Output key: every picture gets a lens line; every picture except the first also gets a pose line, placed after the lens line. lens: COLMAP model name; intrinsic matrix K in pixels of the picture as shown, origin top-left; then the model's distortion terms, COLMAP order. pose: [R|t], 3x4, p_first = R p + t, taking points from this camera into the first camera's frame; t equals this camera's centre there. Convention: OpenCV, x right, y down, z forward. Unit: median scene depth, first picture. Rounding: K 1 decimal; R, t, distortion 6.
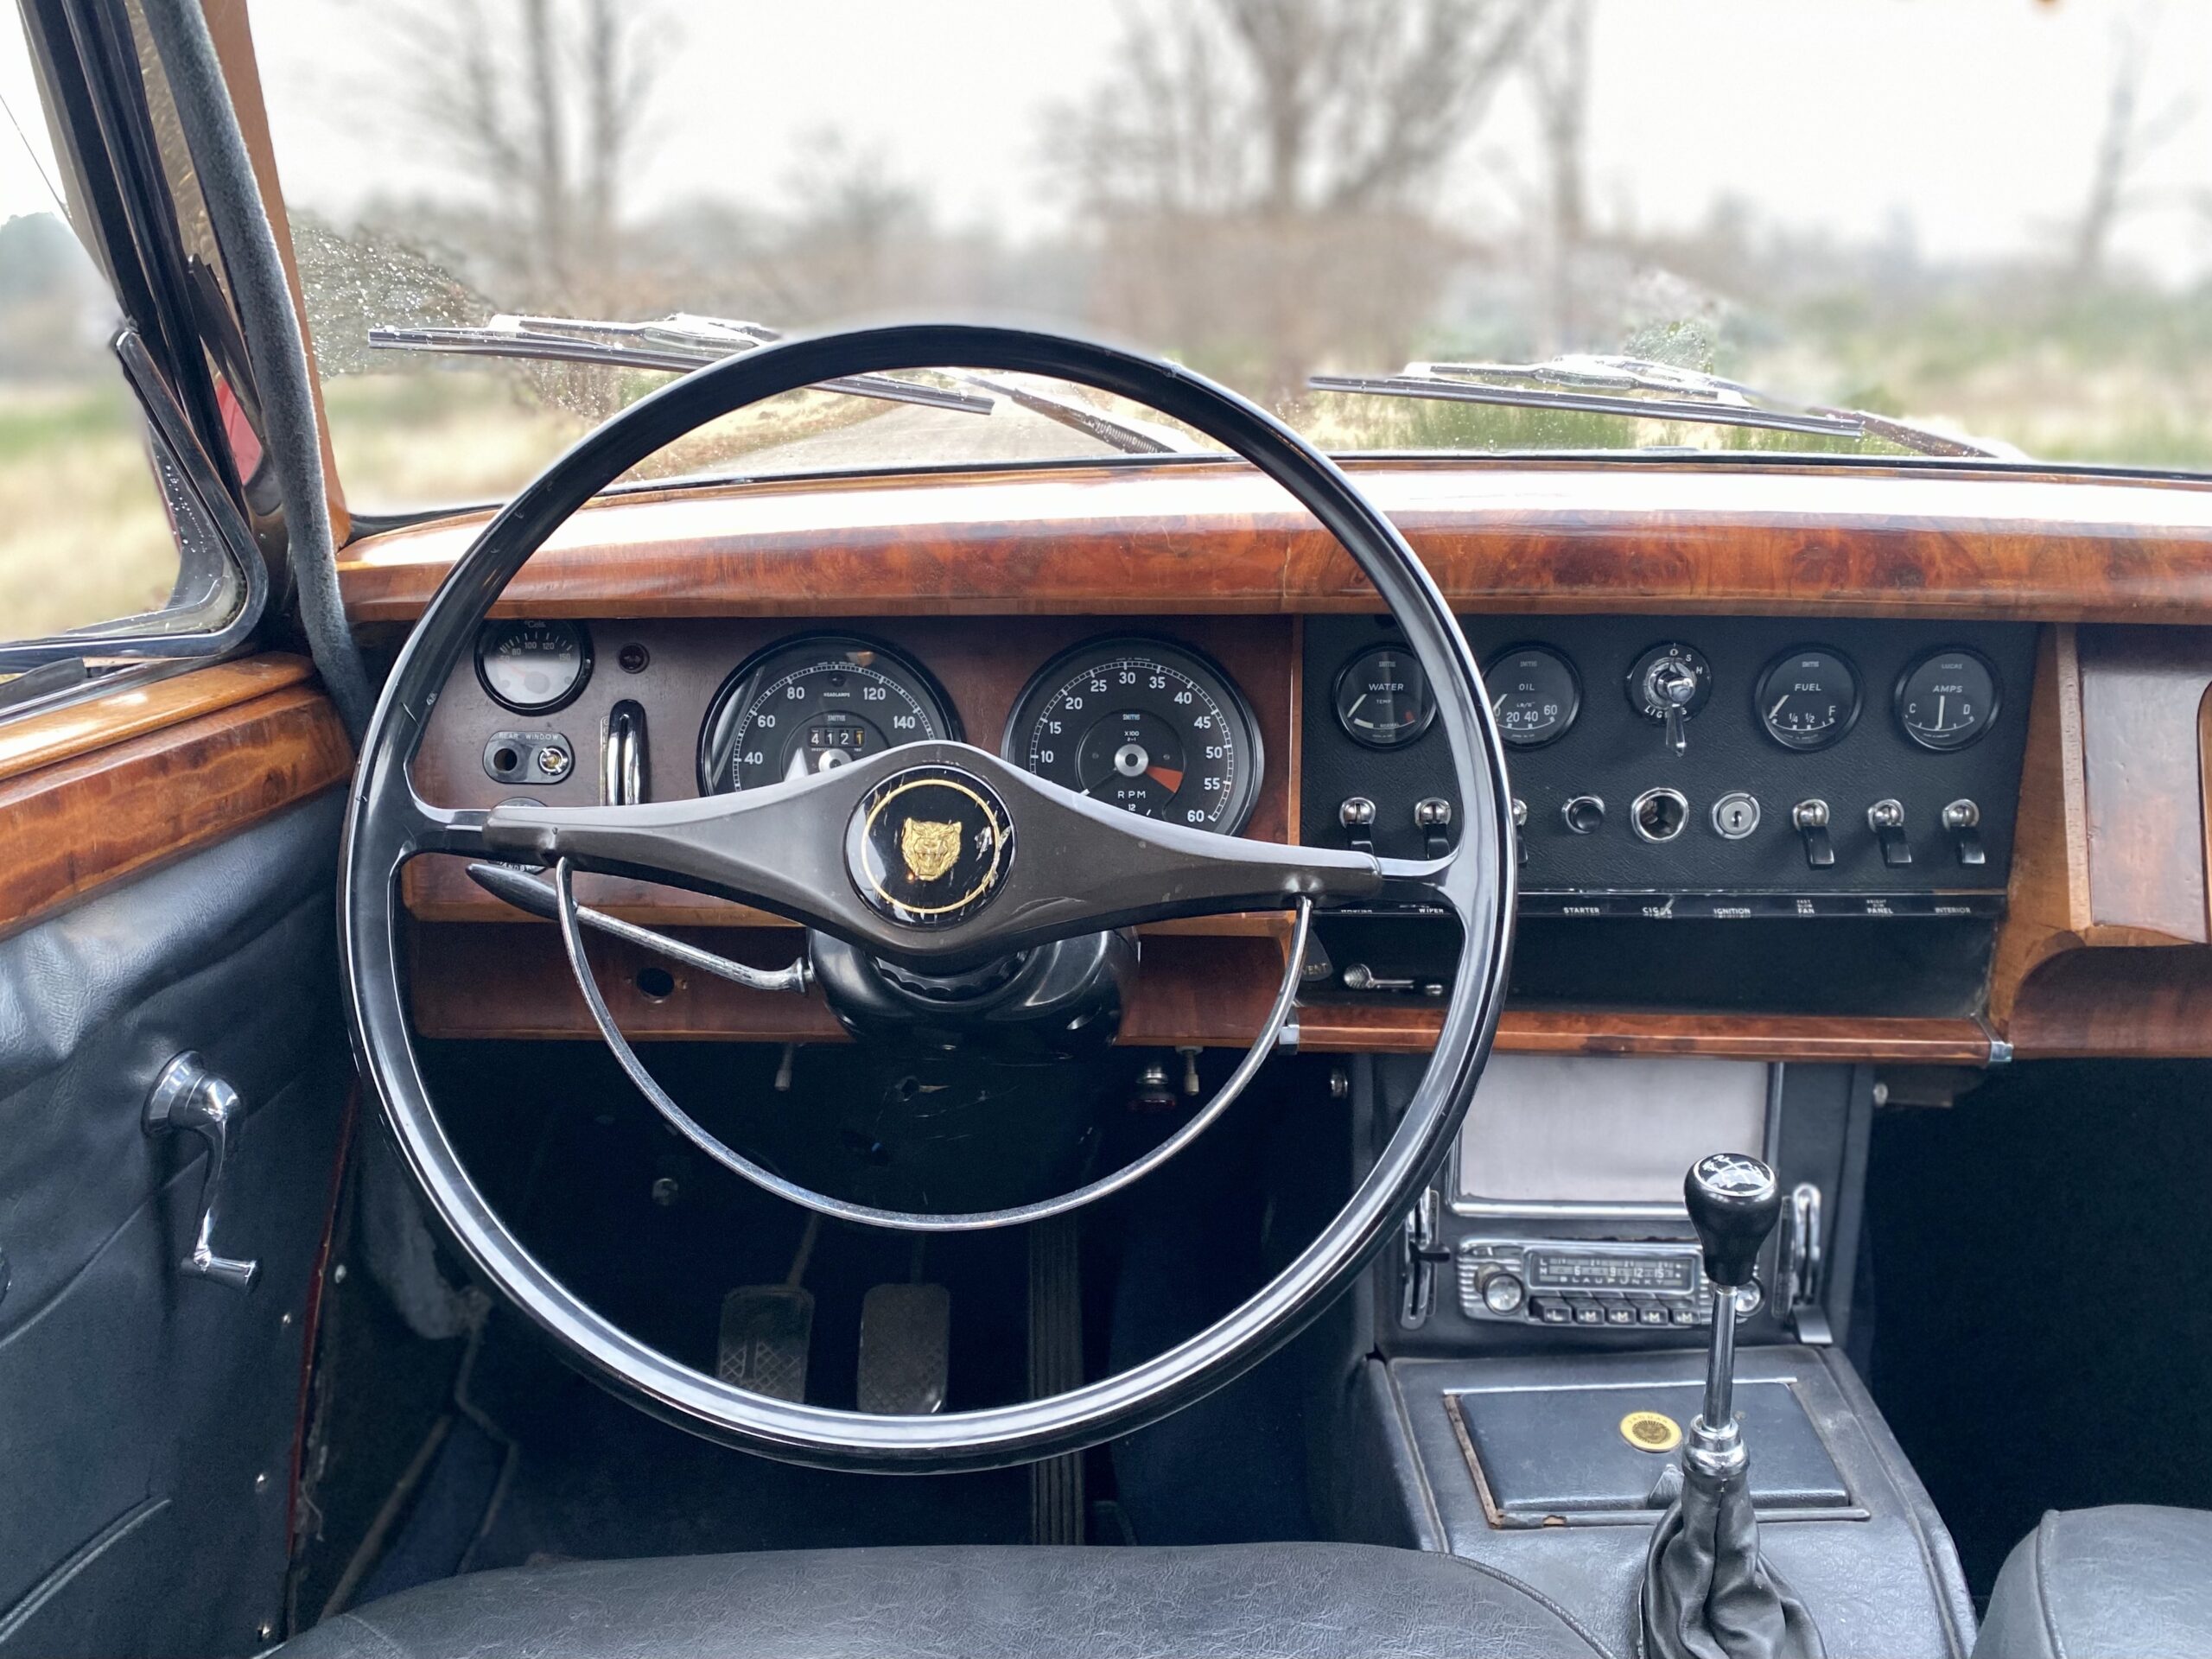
lens RADIAL K [[1744.9, 0, 1111.8], [0, 1744.9, 882.0], [0, 0, 1]] dist [-0.004977, -0.002699]
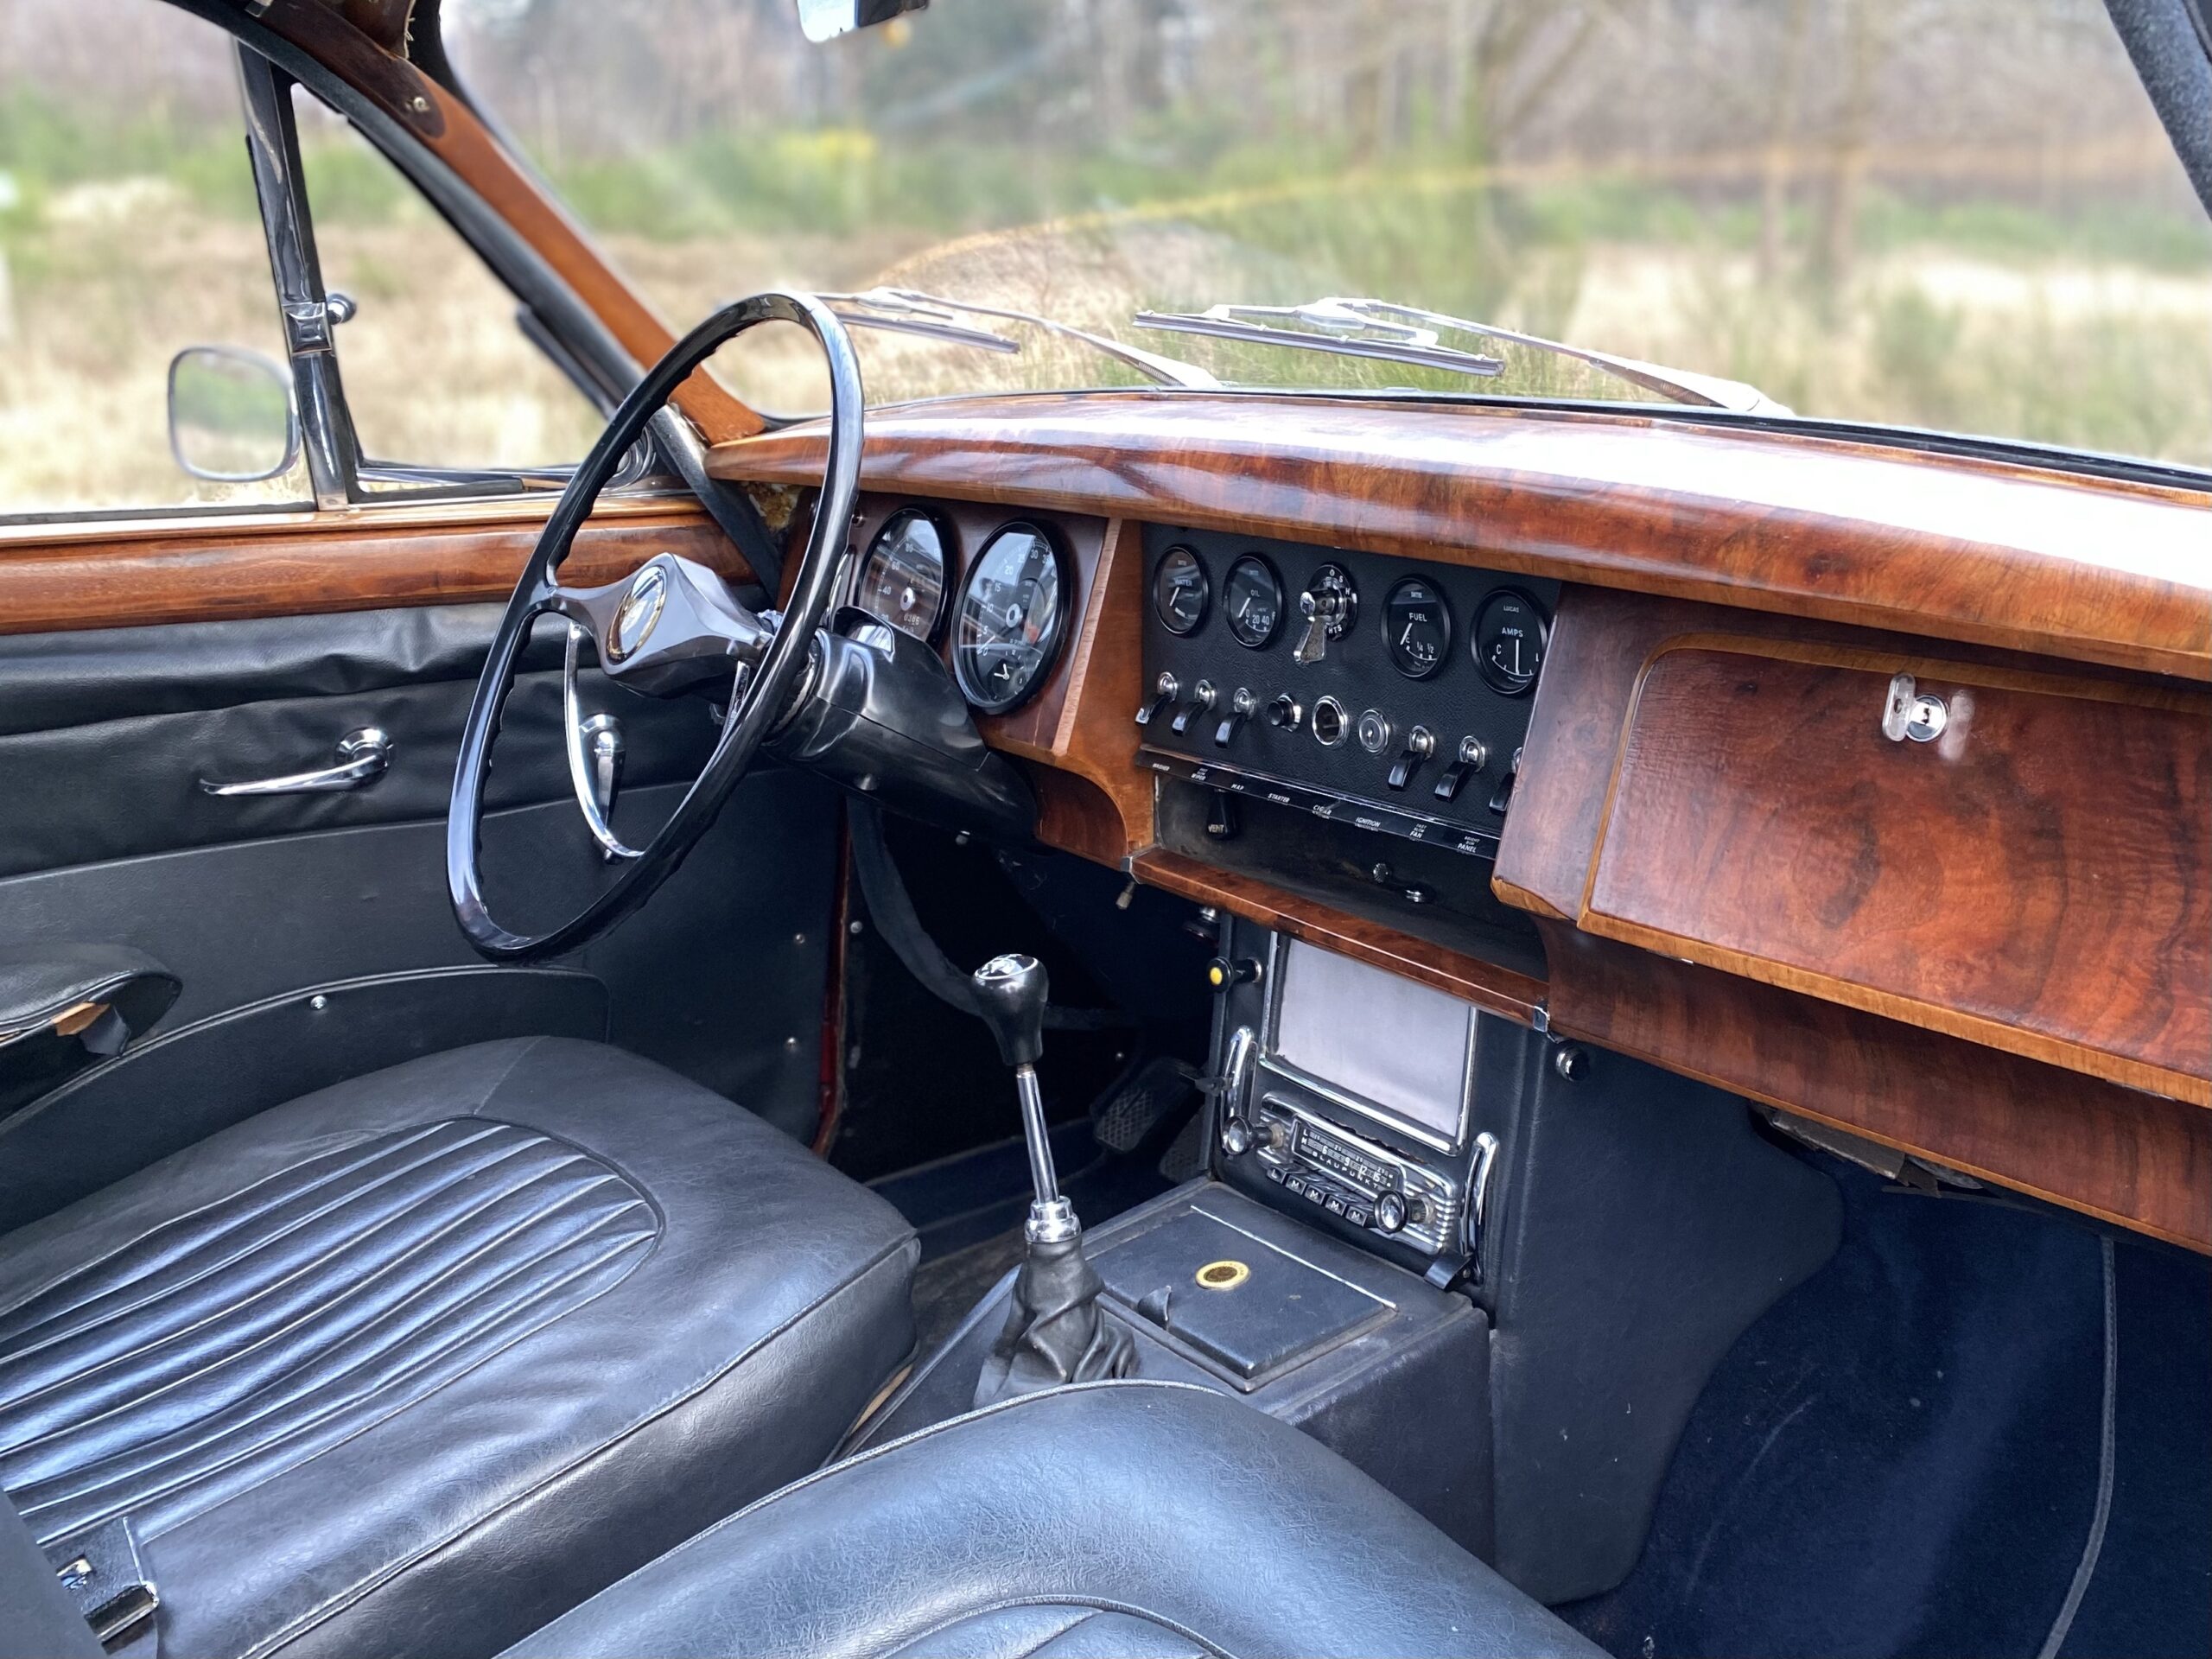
lens RADIAL K [[1744.9, 0, 1111.8], [0, 1744.9, 882.0], [0, 0, 1]] dist [-0.004977, -0.002699]
pose [[0.639934, 0.223706, -0.735146, 0.980833], [-0.230023, 0.968585, 0.094510, -0.012121], [0.733194, 0.108621, 0.671288, 0.159068]]
